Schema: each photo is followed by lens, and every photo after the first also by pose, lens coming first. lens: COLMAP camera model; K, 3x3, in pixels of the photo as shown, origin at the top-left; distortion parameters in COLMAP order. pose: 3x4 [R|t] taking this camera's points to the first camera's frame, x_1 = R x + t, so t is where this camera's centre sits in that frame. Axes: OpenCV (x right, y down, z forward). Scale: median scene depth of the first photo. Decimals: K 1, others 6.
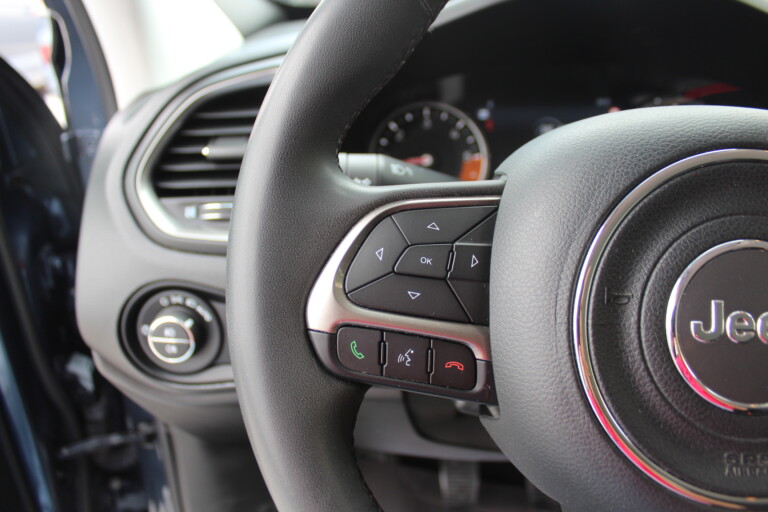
lens RADIAL K [[615.9, 0, 384.0], [0, 615.9, 256.0], [0, 0, 1]] dist [-0.175058, 0.134684]
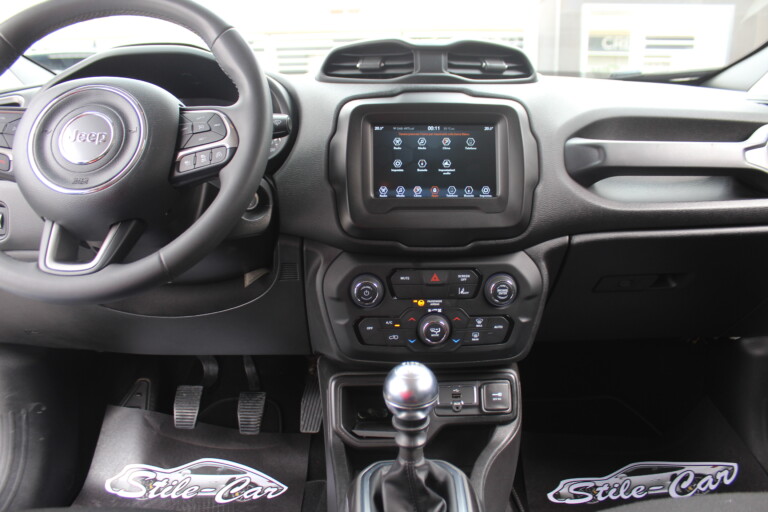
lens RADIAL K [[615.9, 0, 384.0], [0, 615.9, 256.0], [0, 0, 1]] dist [-0.175058, 0.134684]
pose [[0.995075, 0.006285, 0.098928, 0.923124], [0.014090, 0.978887, -0.203915, 0.675884], [-0.098121, 0.204304, 0.973977, -0.988269]]
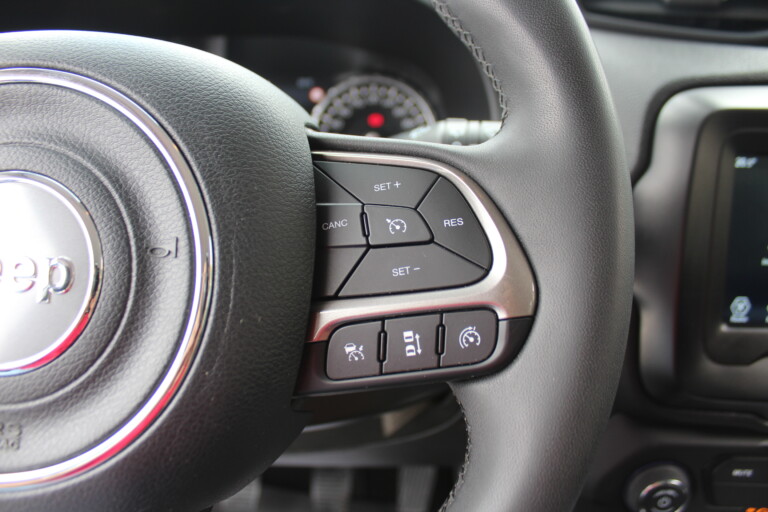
lens RADIAL K [[615.9, 0, 384.0], [0, 615.9, 256.0], [0, 0, 1]] dist [-0.175058, 0.134684]
pose [[0.995396, 0.018131, 0.094118, 0.547669], [-0.015967, 0.999592, -0.023696, 0.053448], [-0.094509, 0.022084, 0.995279, 0.053478]]
